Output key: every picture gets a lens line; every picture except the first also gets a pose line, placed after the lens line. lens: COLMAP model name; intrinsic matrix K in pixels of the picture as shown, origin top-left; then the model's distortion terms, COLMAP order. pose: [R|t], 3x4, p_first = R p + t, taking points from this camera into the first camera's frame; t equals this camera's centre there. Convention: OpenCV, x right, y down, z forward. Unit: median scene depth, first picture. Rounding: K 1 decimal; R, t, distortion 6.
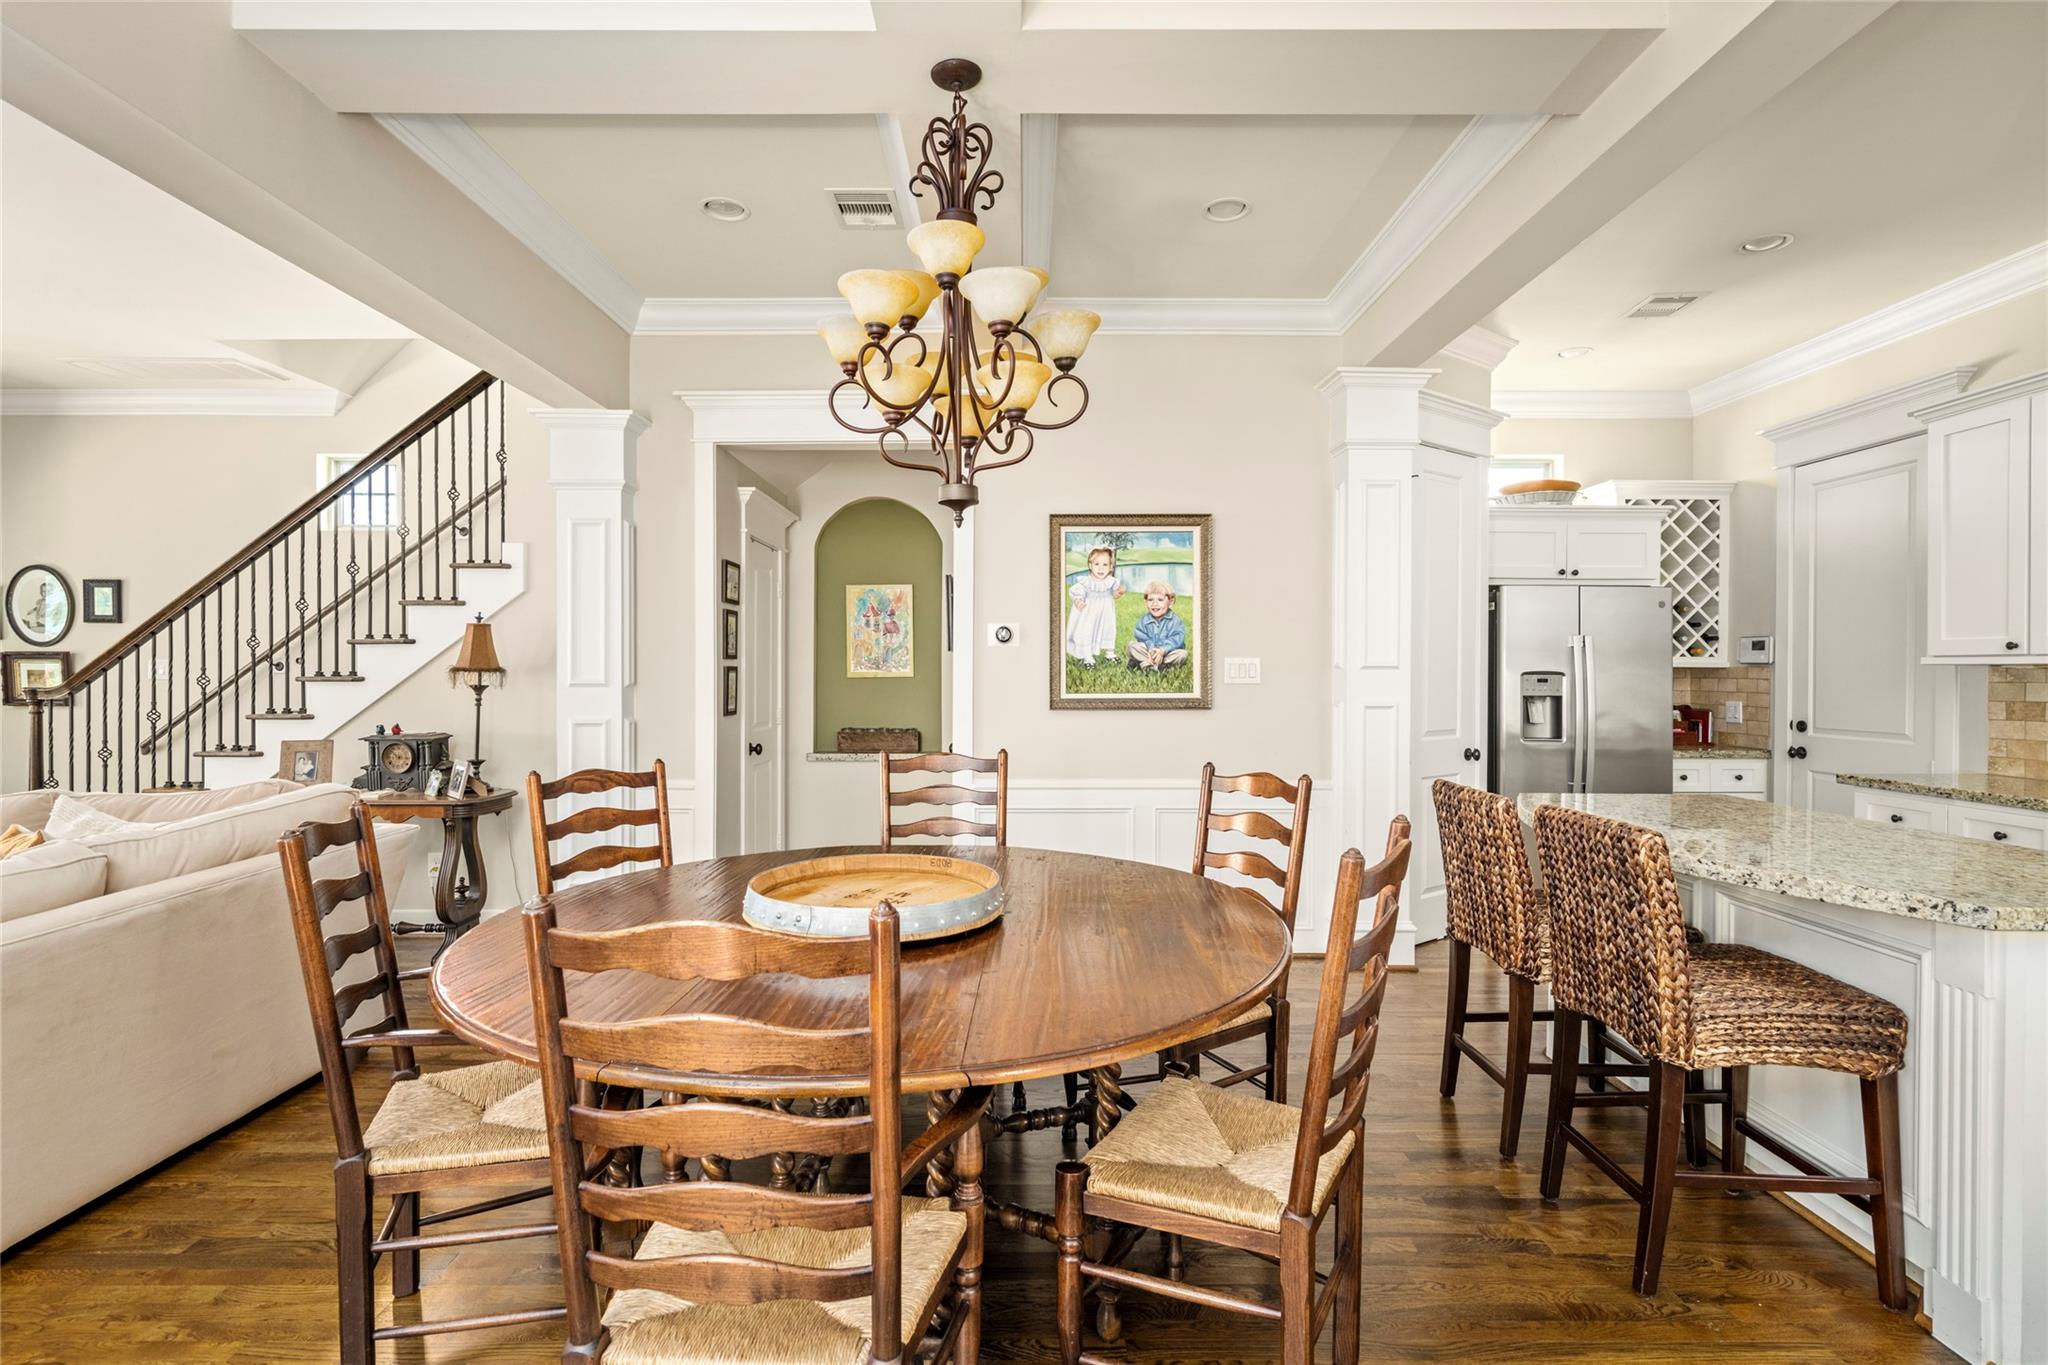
lens RADIAL K [[957.6, 0, 1021.6], [0, 957.6, 679.2], [0, 0, 1]] dist [-0.011446, 0.008591]
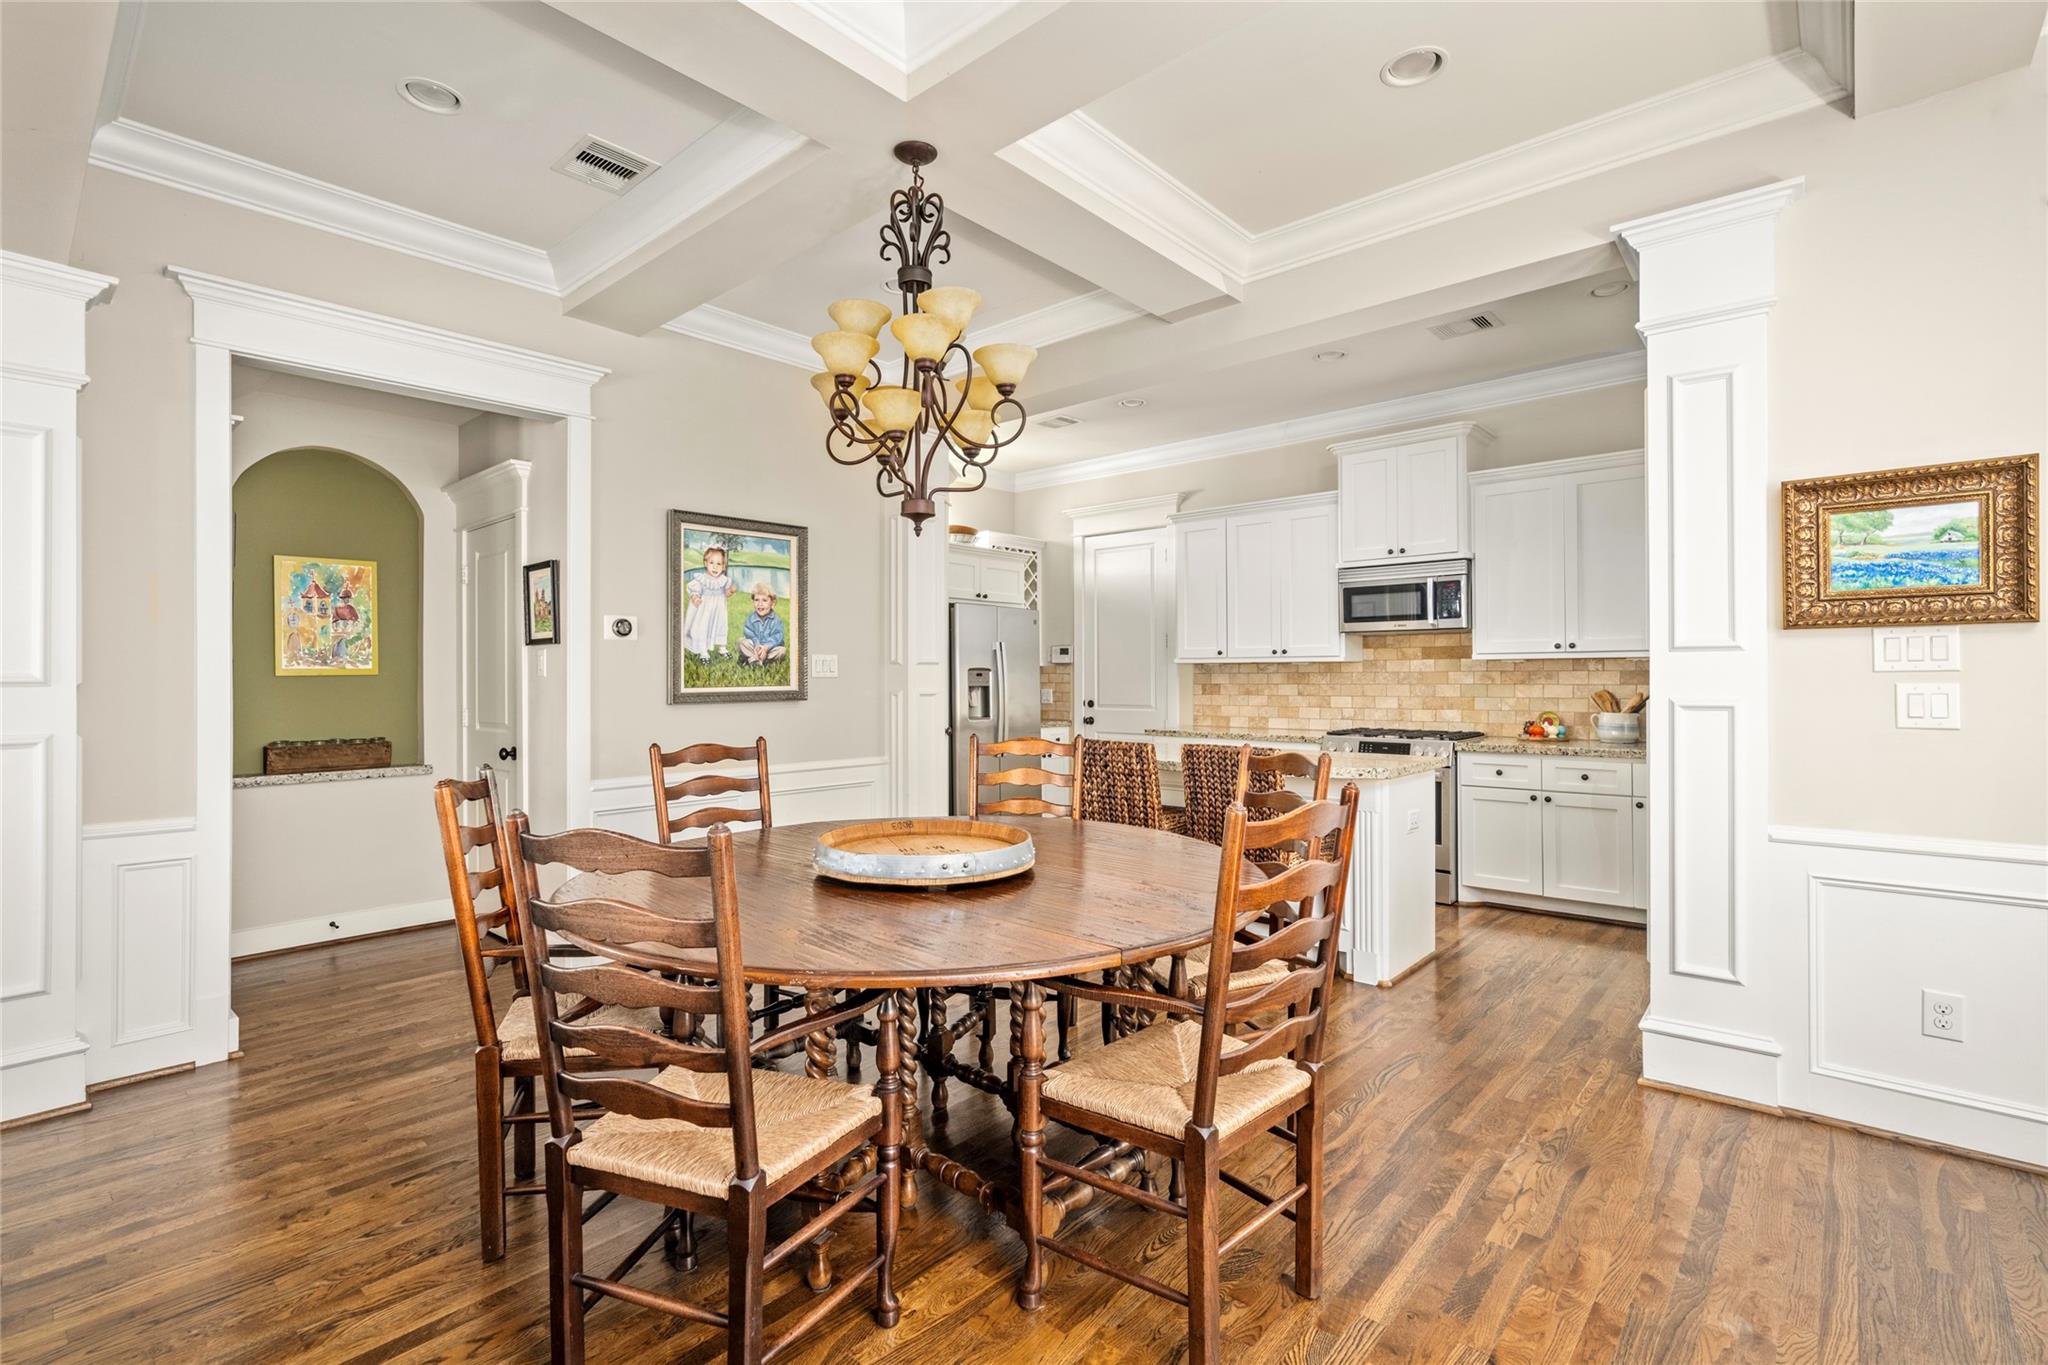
lens RADIAL K [[934.6, 0, 1021.0], [0, 934.6, 674.1], [0, 0, 1]] dist [-0.003442, 0.000046]
pose [[0.665225, -0.002606, 0.746638, -0.439678], [0.010744, 0.999924, -0.006082, 0.009956], [-0.746566, 0.012068, 0.665202, 0.076525]]
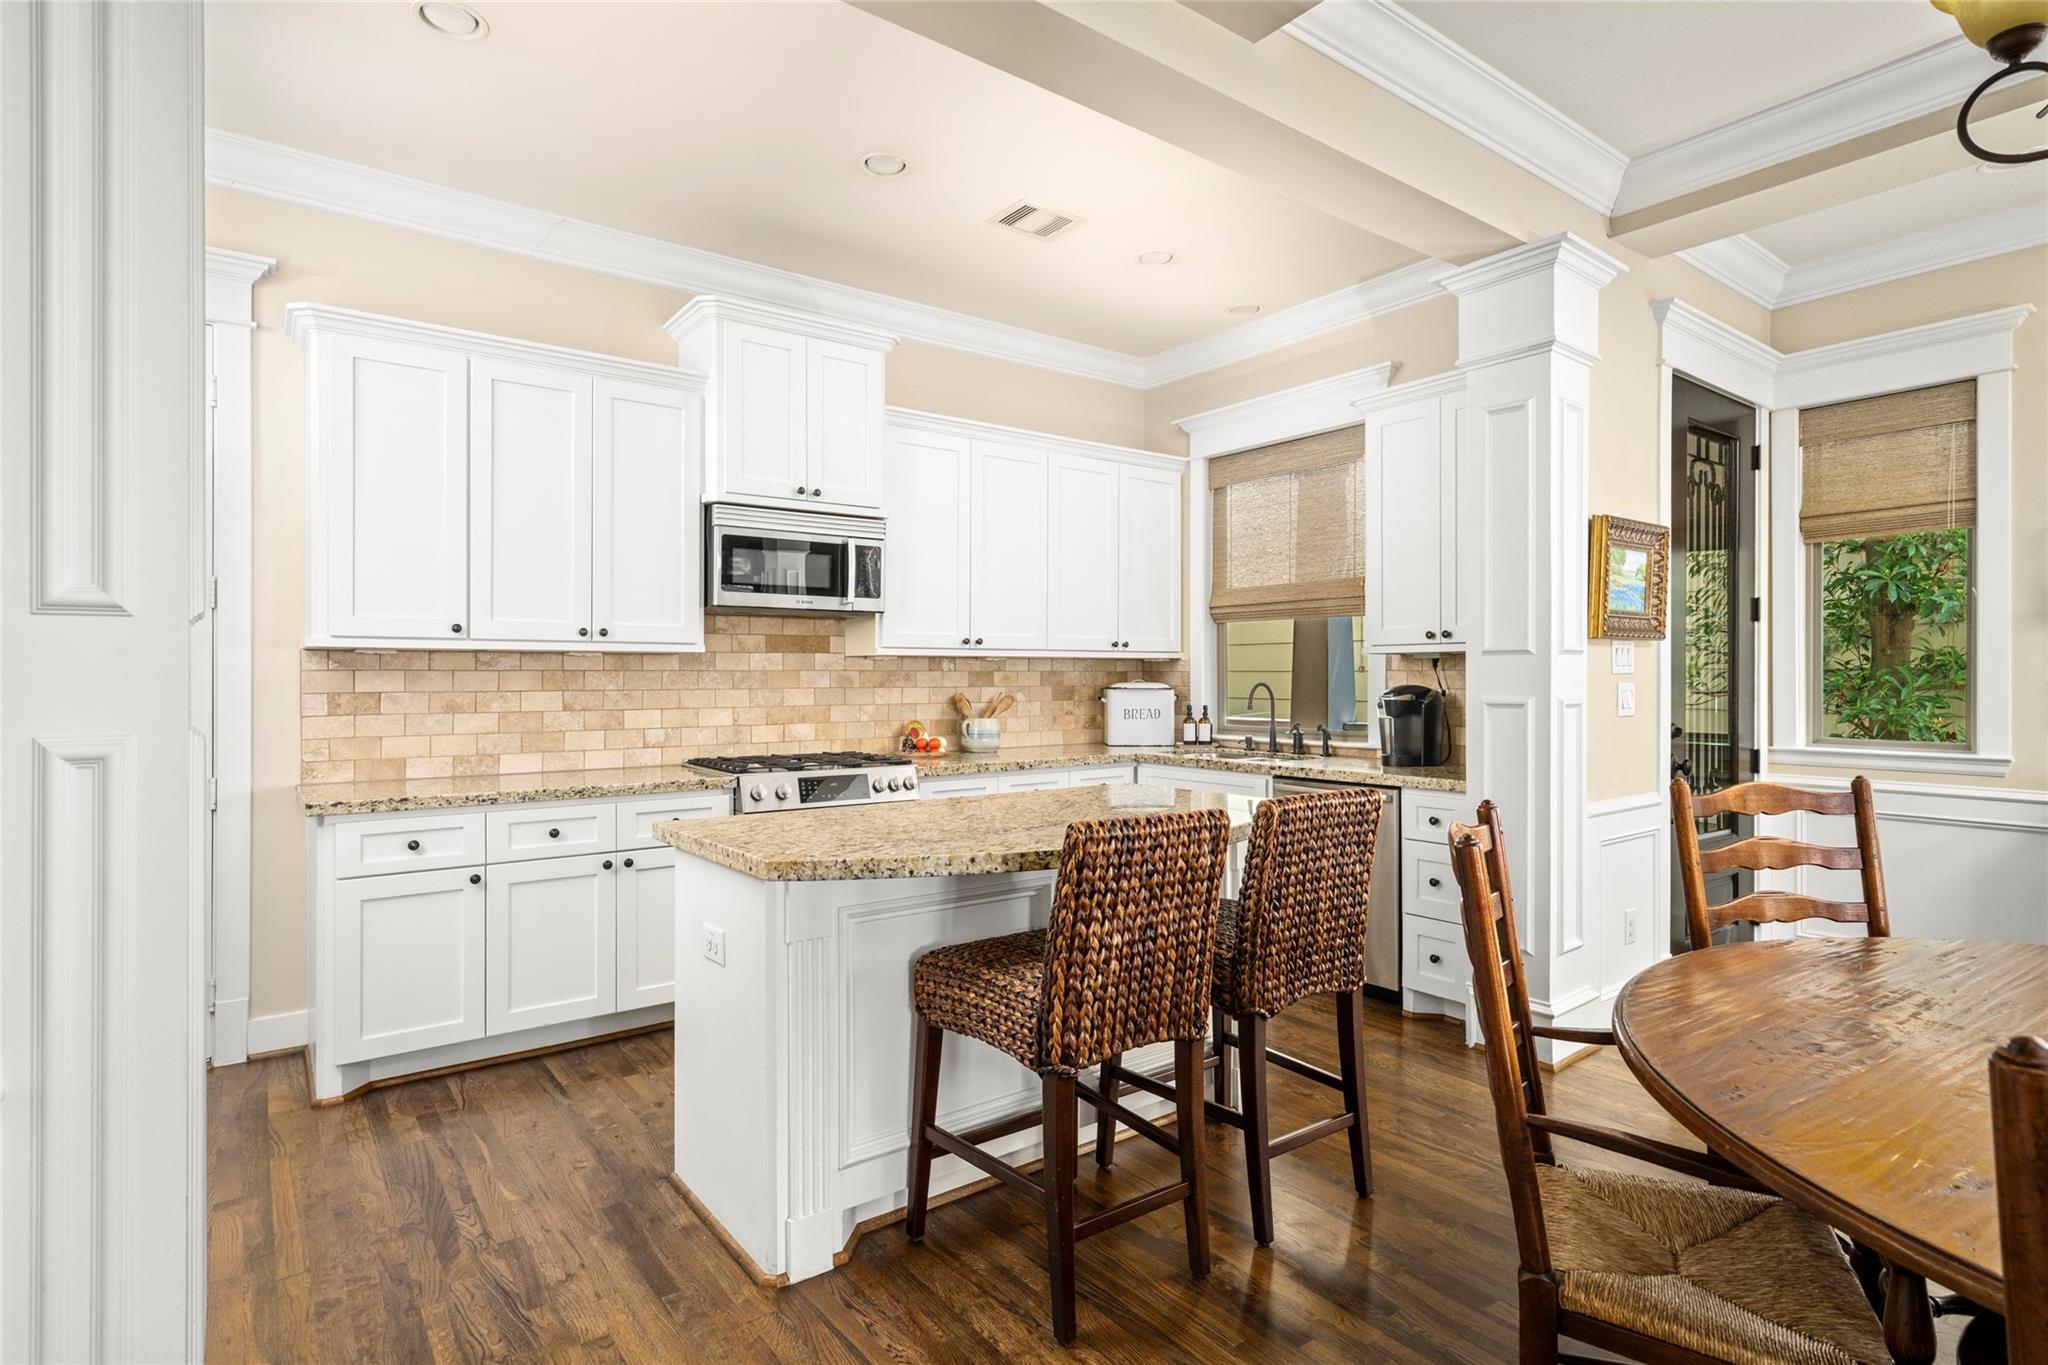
lens RADIAL K [[1039.4, 0, 1023.1], [0, 1039.4, 675.9], [0, 0, 1]] dist [0.000612, 0.001872]
pose [[-0.598118, -0.001640, 0.801407, -0.048891], [0.005066, 0.999970, 0.005828, 0.005090], [-0.801392, 0.007545, -0.598092, 0.923670]]
